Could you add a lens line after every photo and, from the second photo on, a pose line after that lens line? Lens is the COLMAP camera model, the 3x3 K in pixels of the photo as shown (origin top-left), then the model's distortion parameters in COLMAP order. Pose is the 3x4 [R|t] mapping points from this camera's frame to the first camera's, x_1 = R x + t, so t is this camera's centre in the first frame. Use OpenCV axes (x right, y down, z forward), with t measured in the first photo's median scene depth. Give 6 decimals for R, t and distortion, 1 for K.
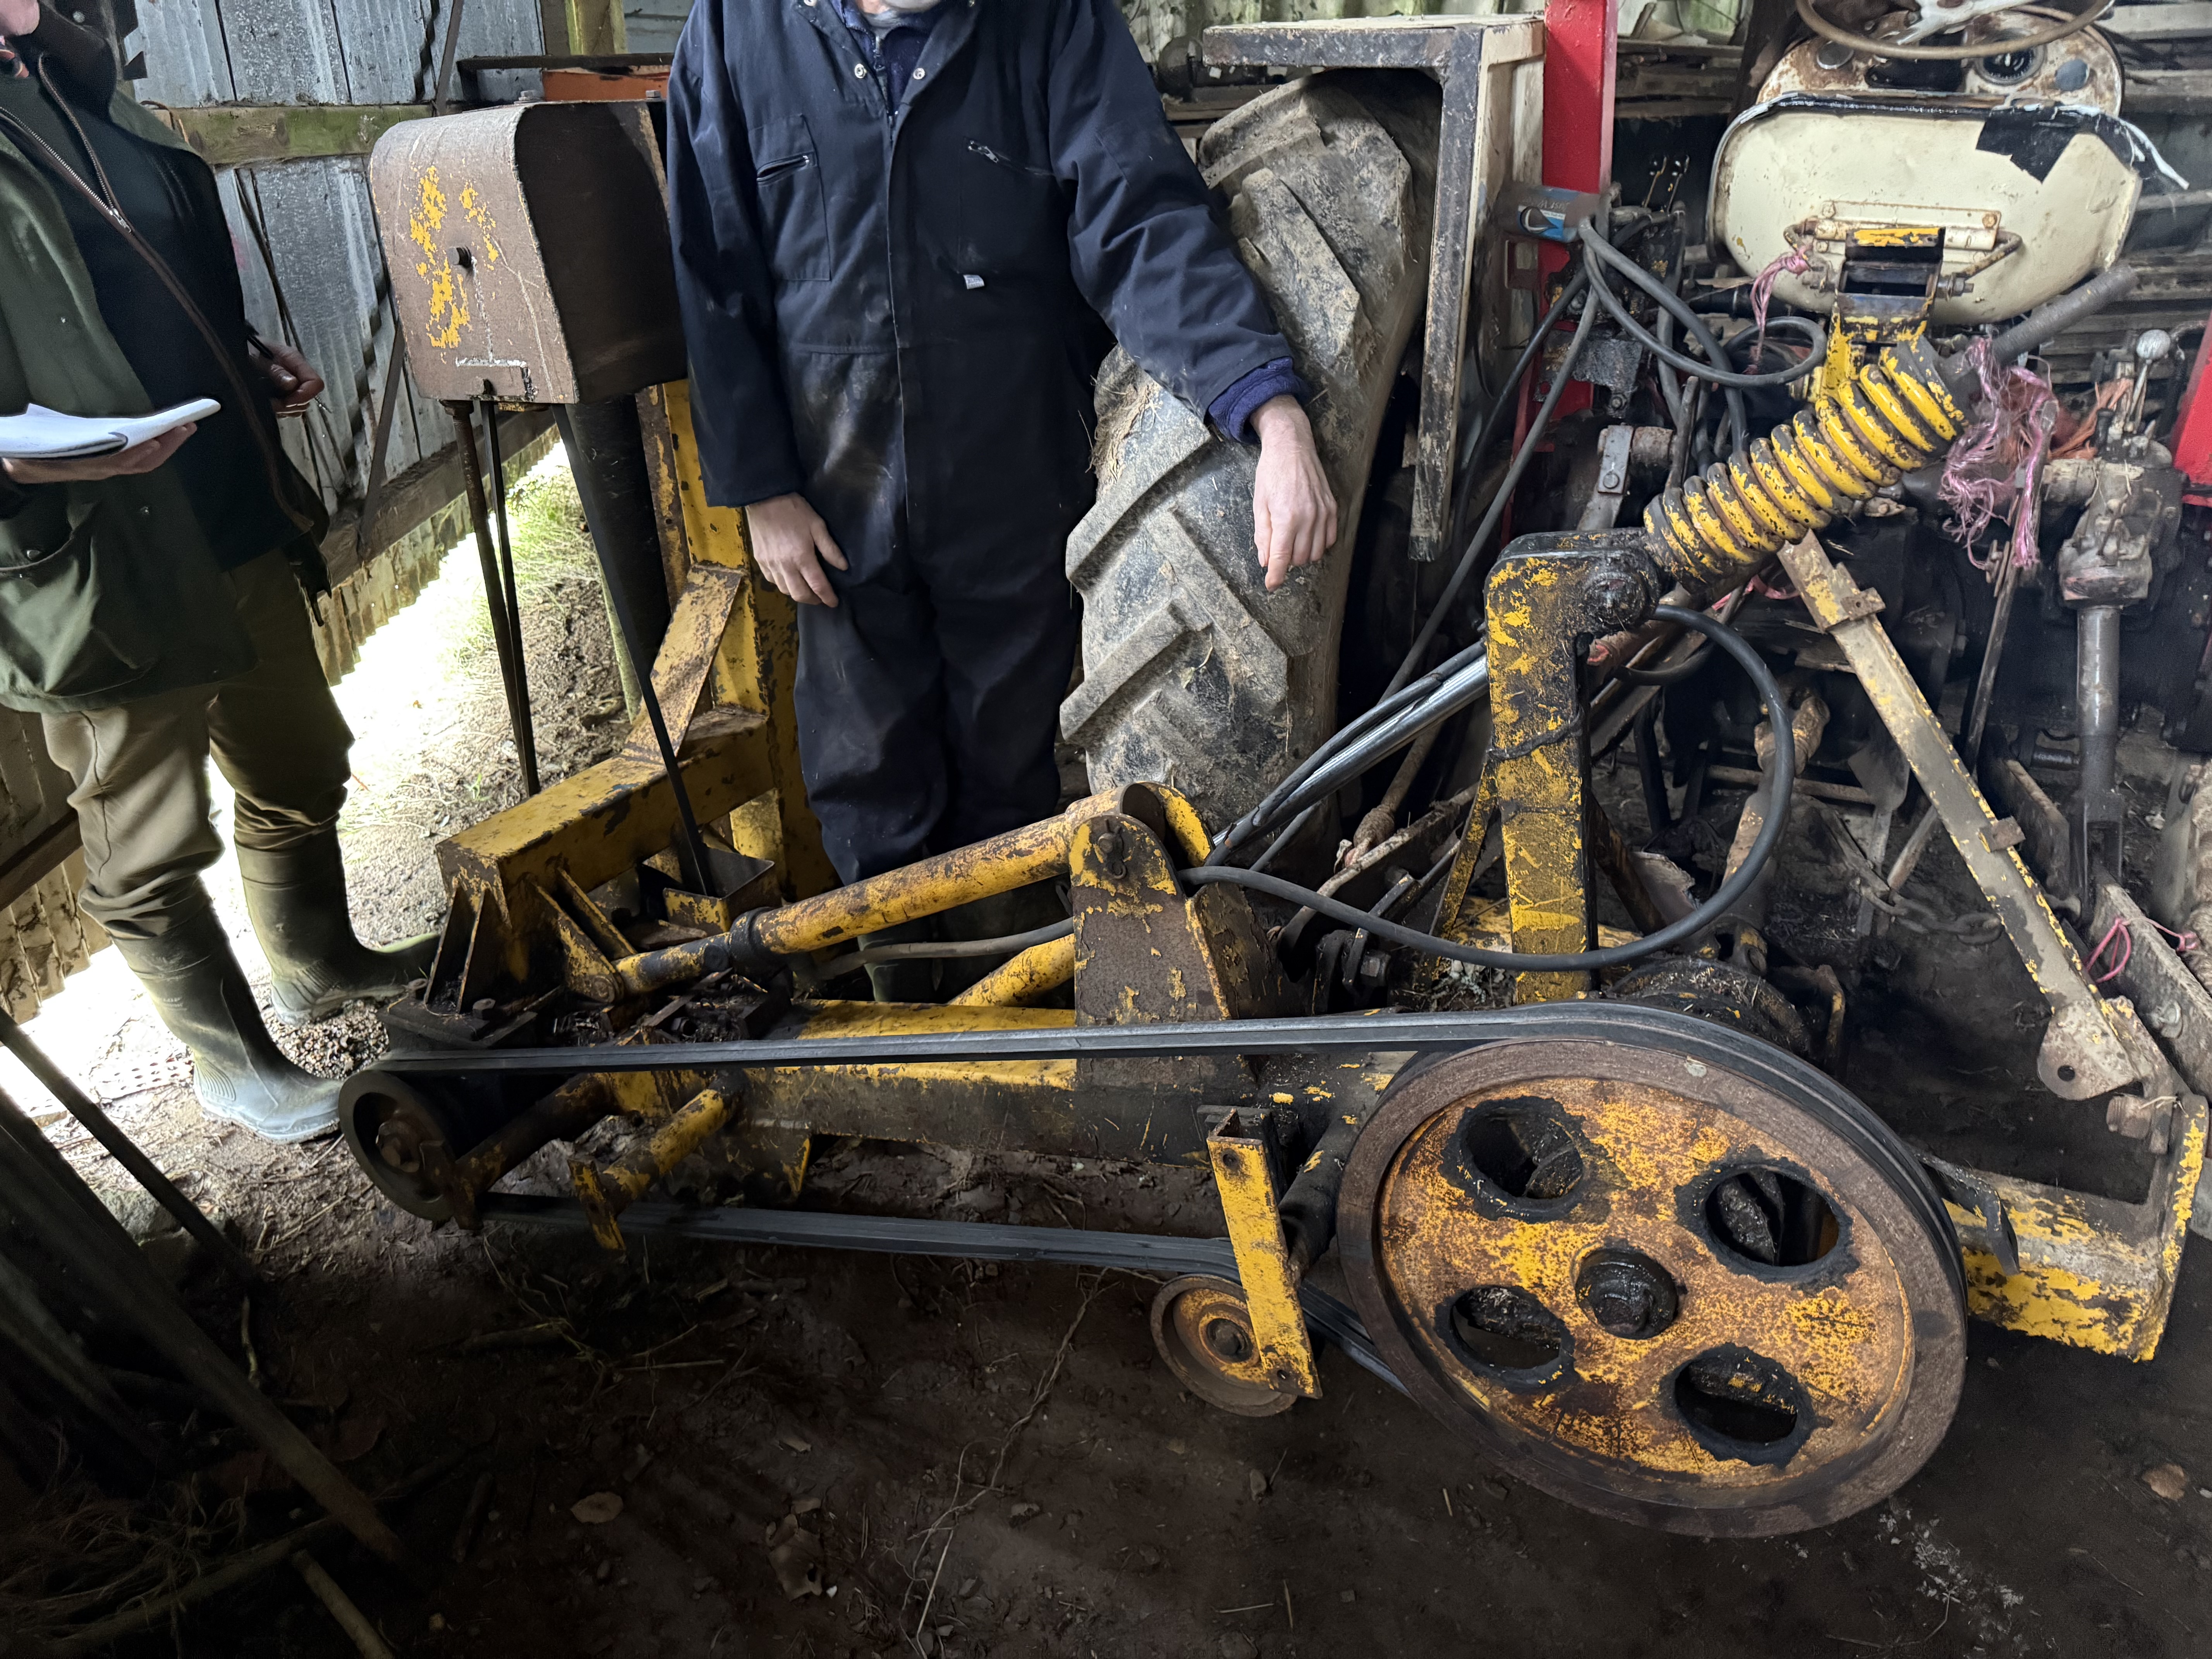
lens RADIAL K [[1595.0, 0, 1106.0], [0, 1595.0, 829.5], [0, 0, 1]] dist [0.024098, -0.016771]
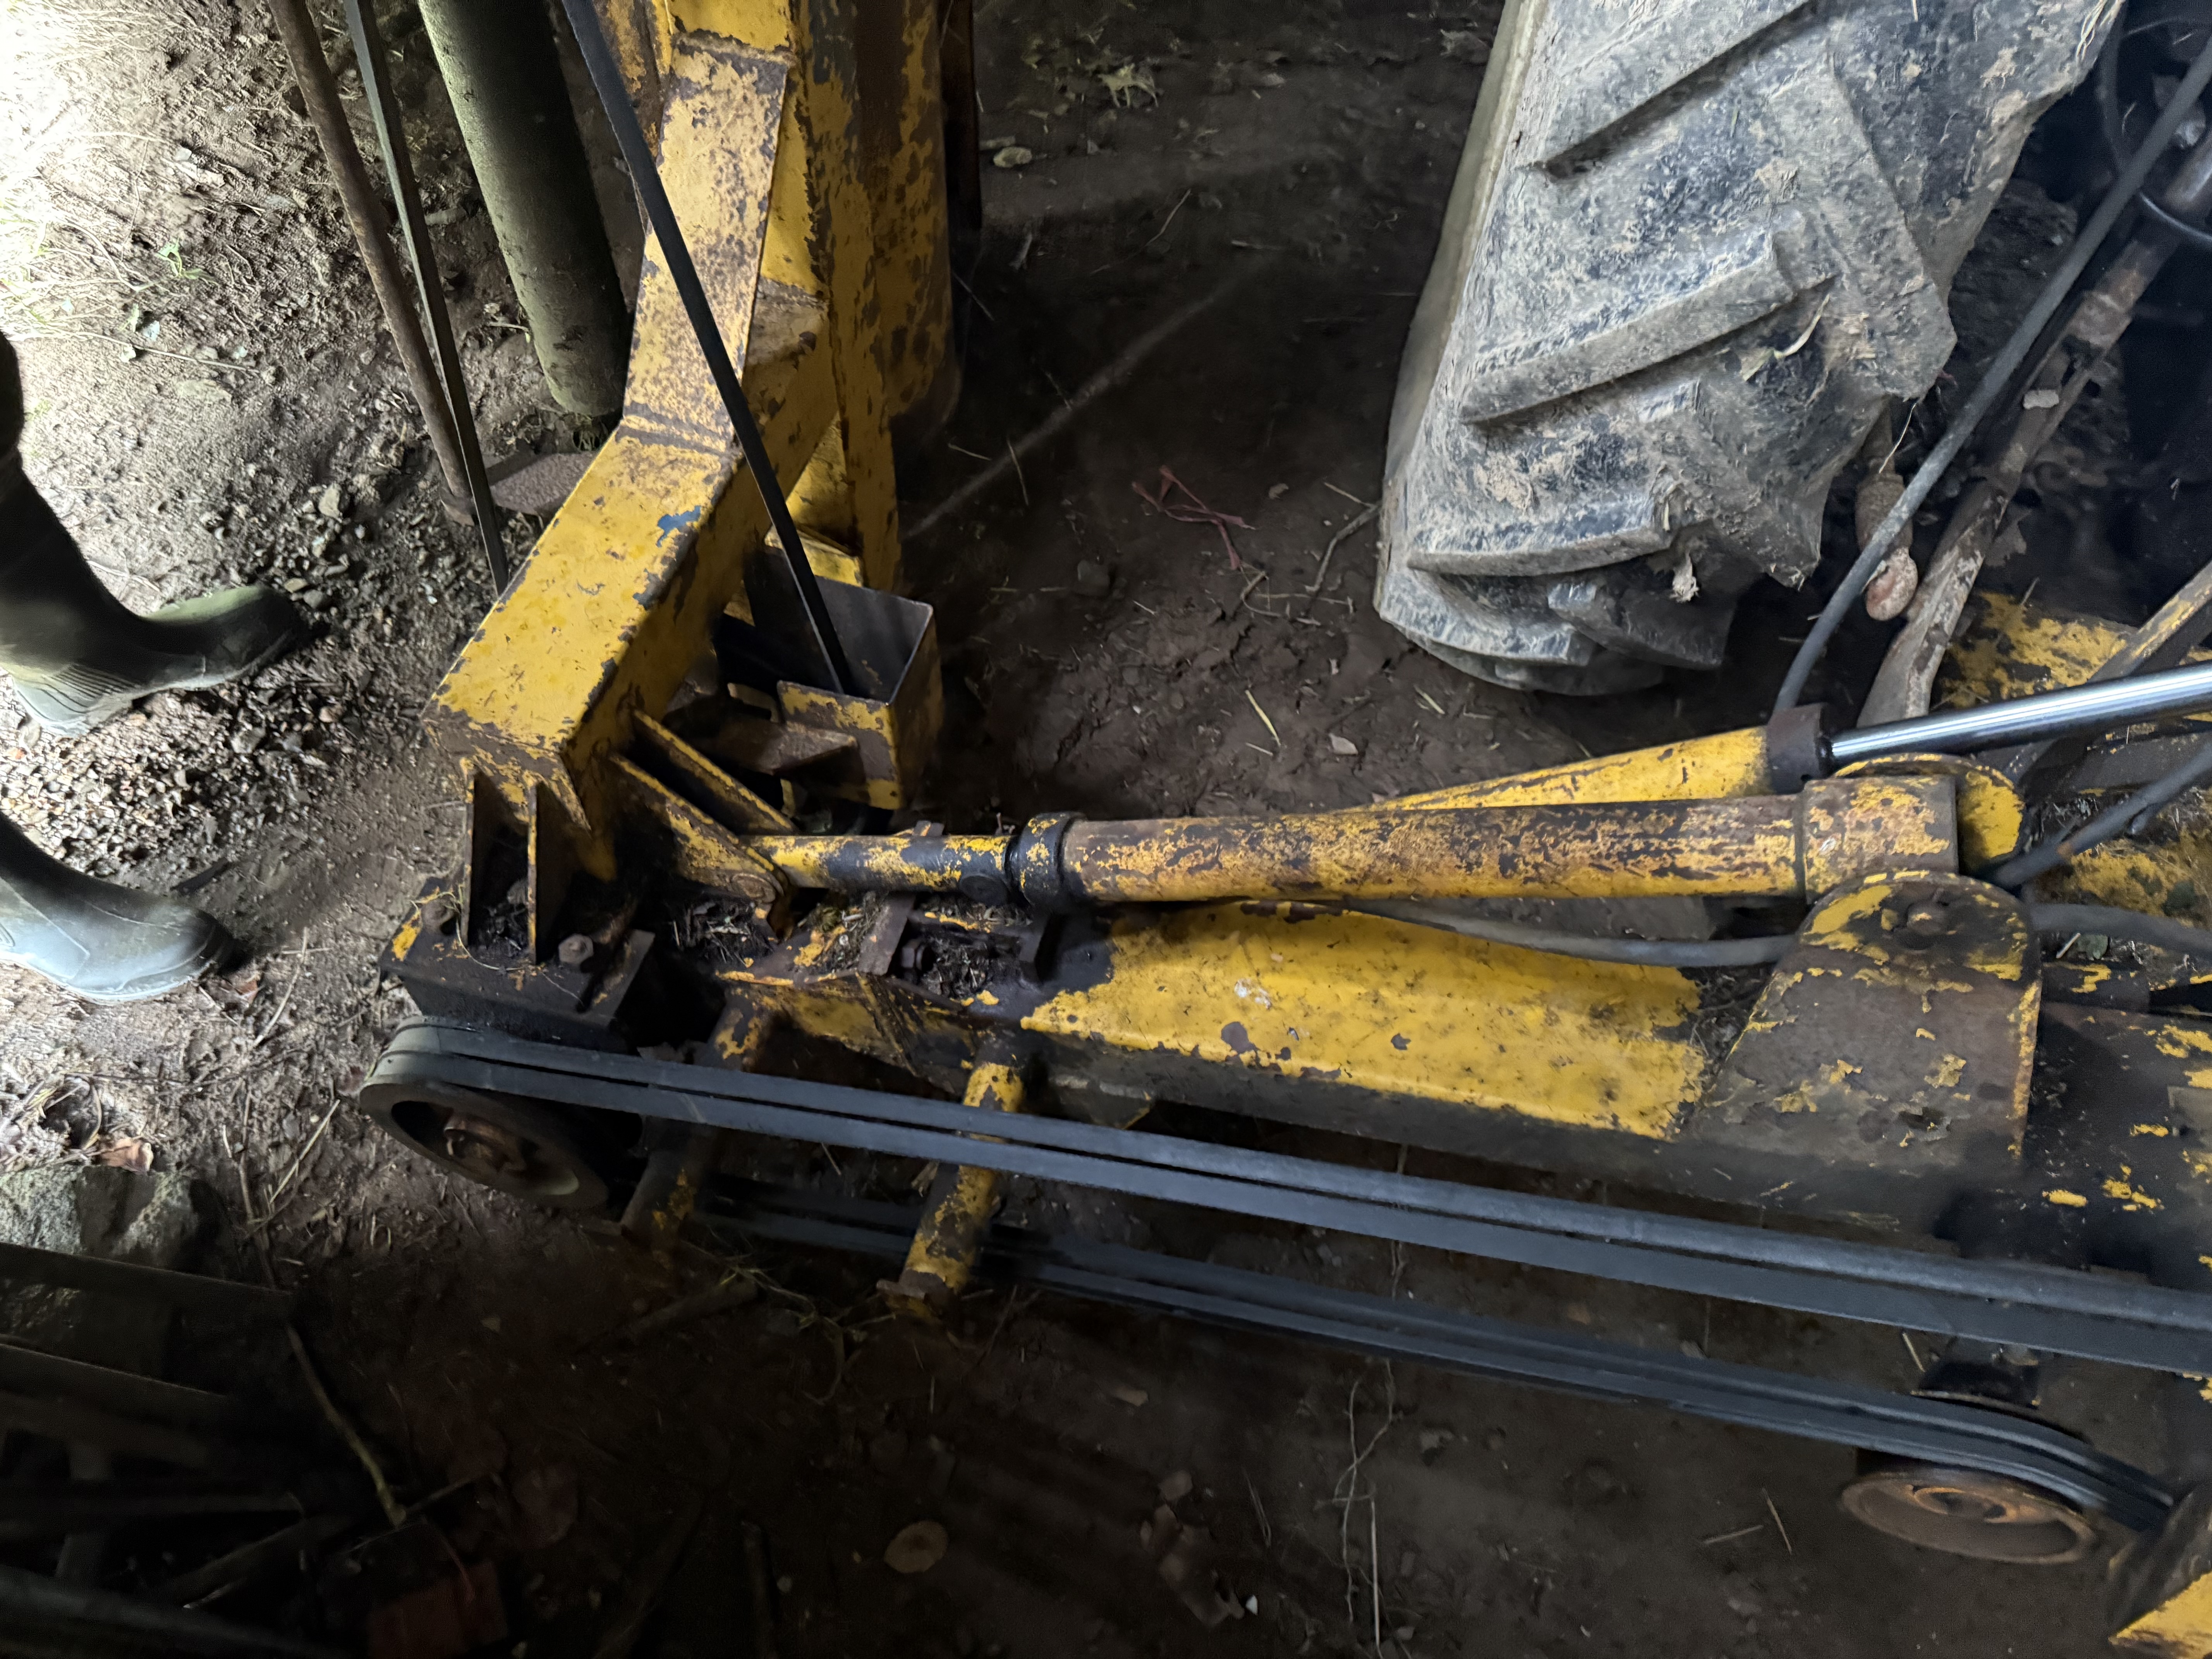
lens RADIAL K [[1589.0, 0, 1123.3], [0, 1589.0, 843.3], [0, 0, 1]] dist [0.042192, -0.043158]
pose [[0.976397, -0.130412, 0.172169, -0.315754], [0.026351, 0.863105, 0.504336, -0.261540], [-0.214371, -0.487896, 0.846169, 0.503354]]
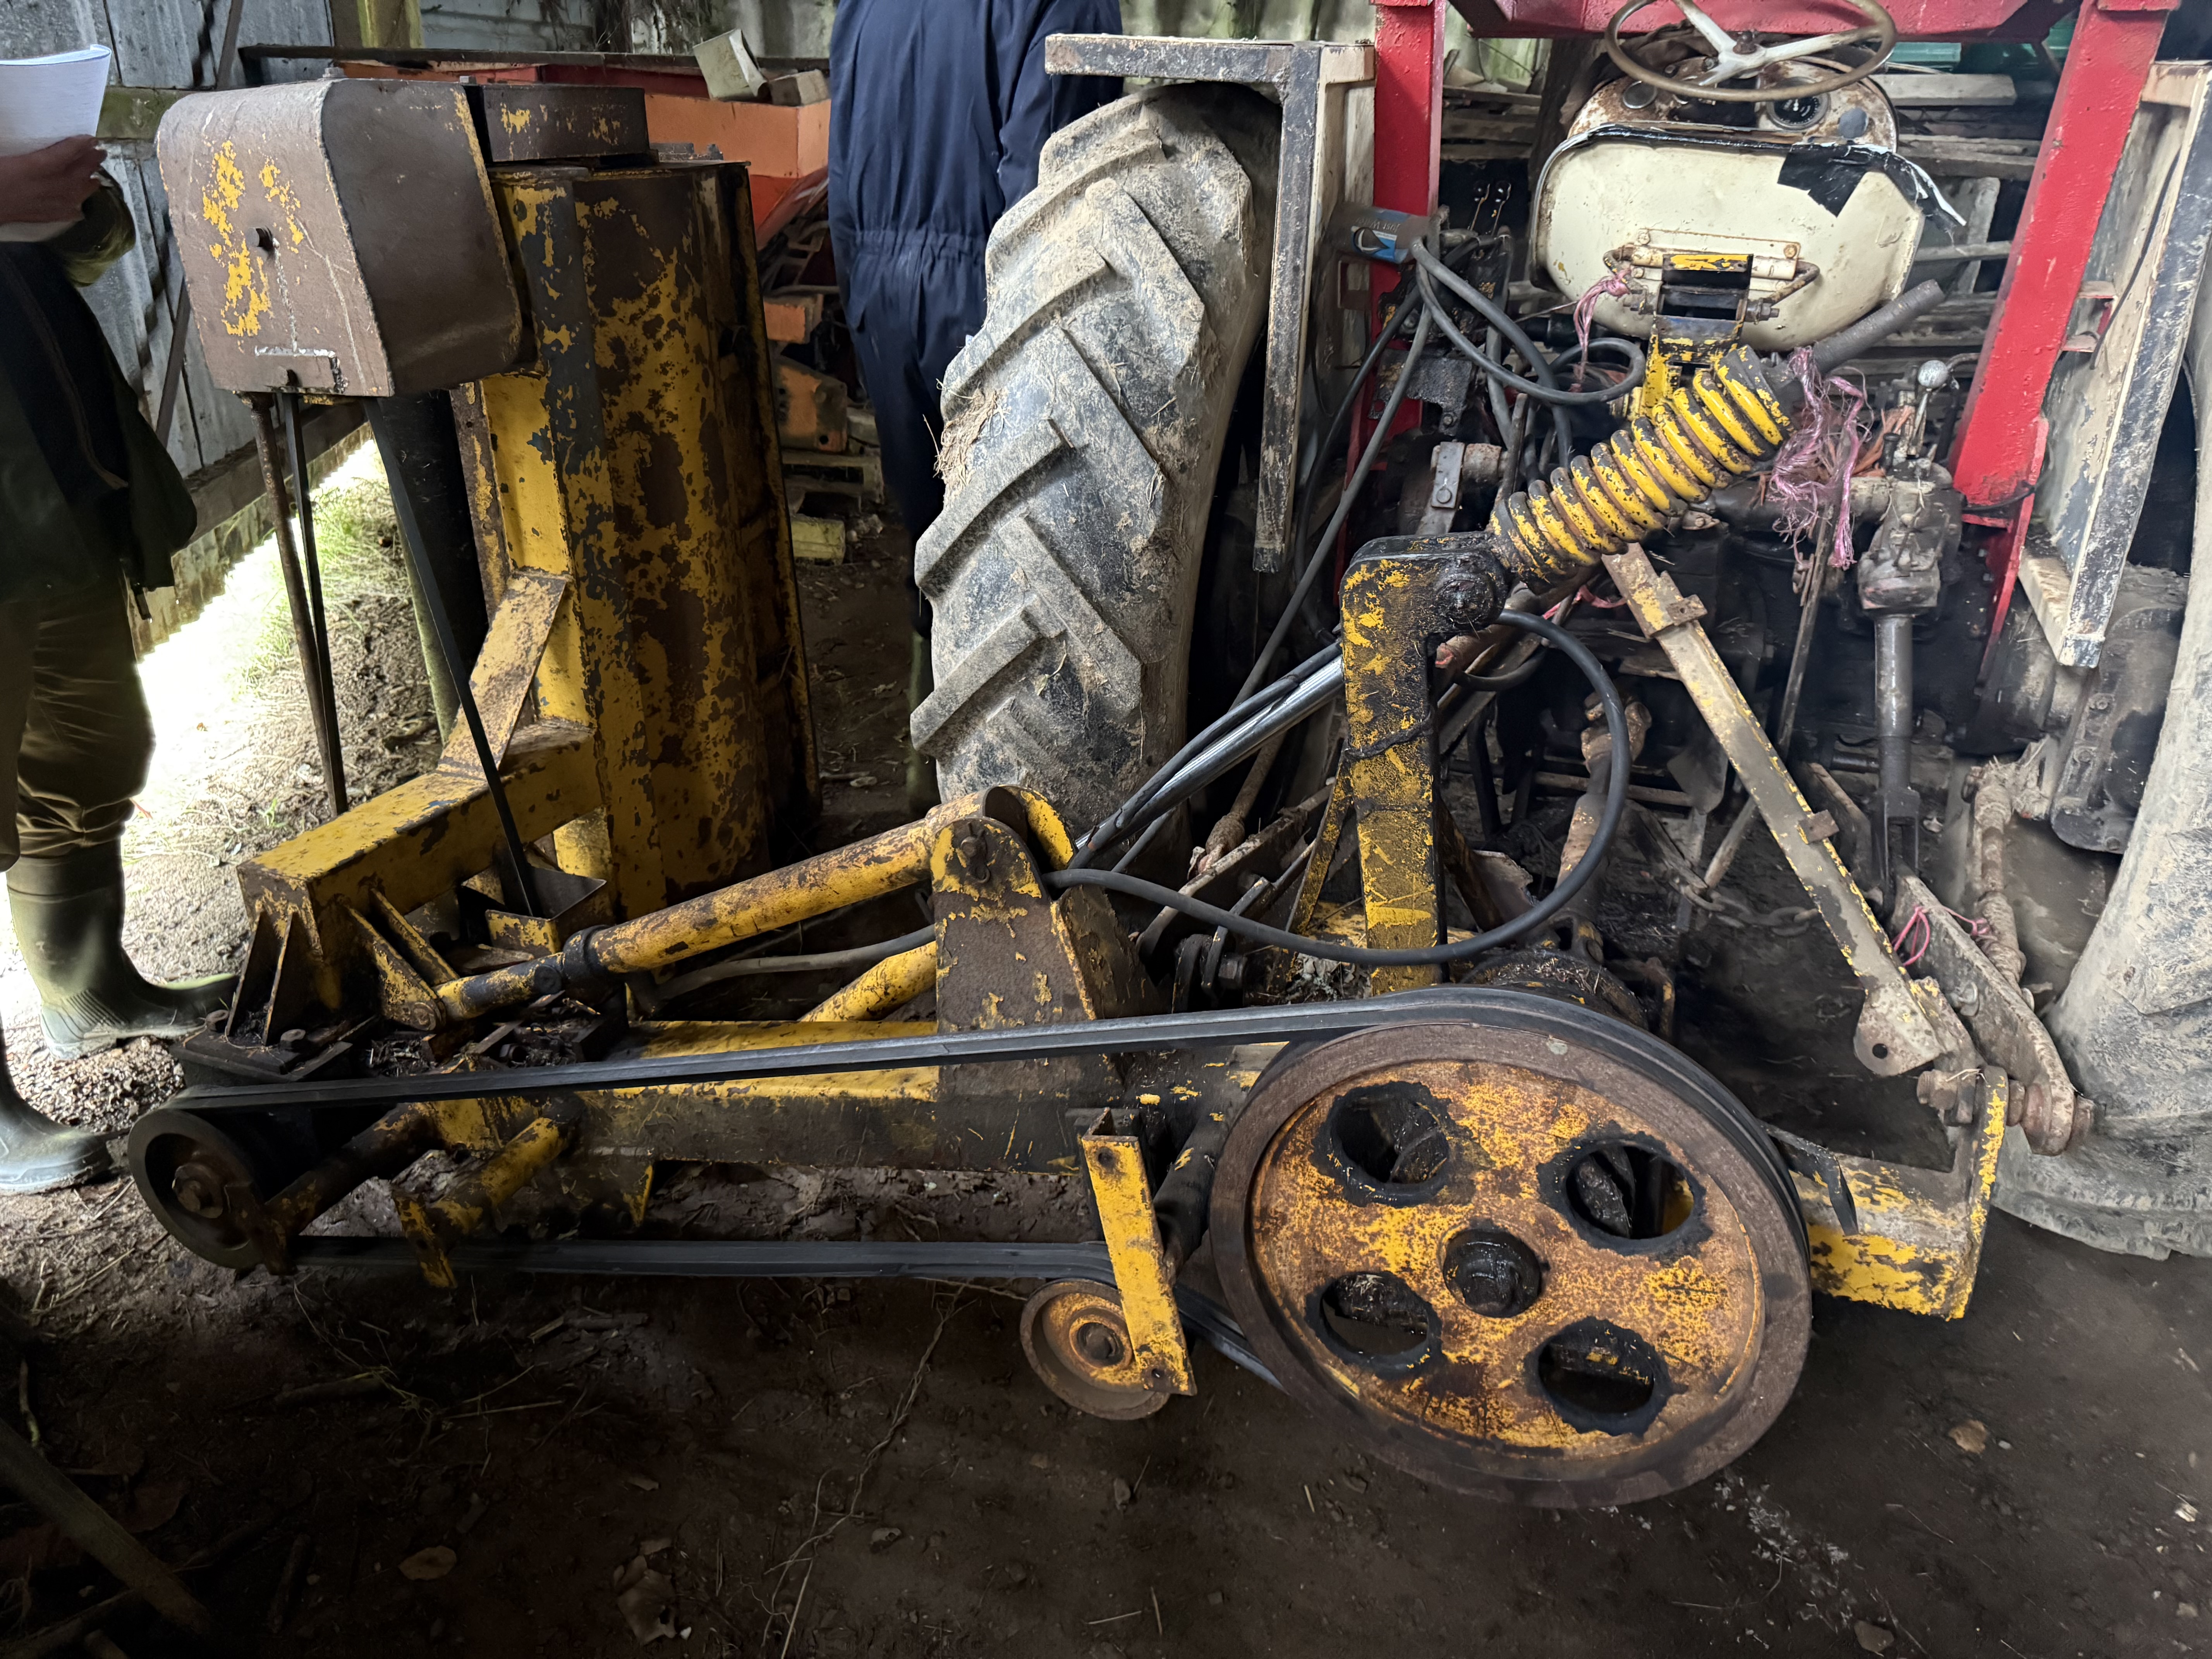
lens RADIAL K [[1589.0, 0, 1123.3], [0, 1589.0, 843.3], [0, 0, 1]] dist [0.042192, -0.043158]
pose [[0.992598, -0.014094, 0.120625, -0.019194], [0.015247, 0.999846, -0.008636, 0.013621], [-0.120484, 0.010411, 0.992661, 0.008563]]
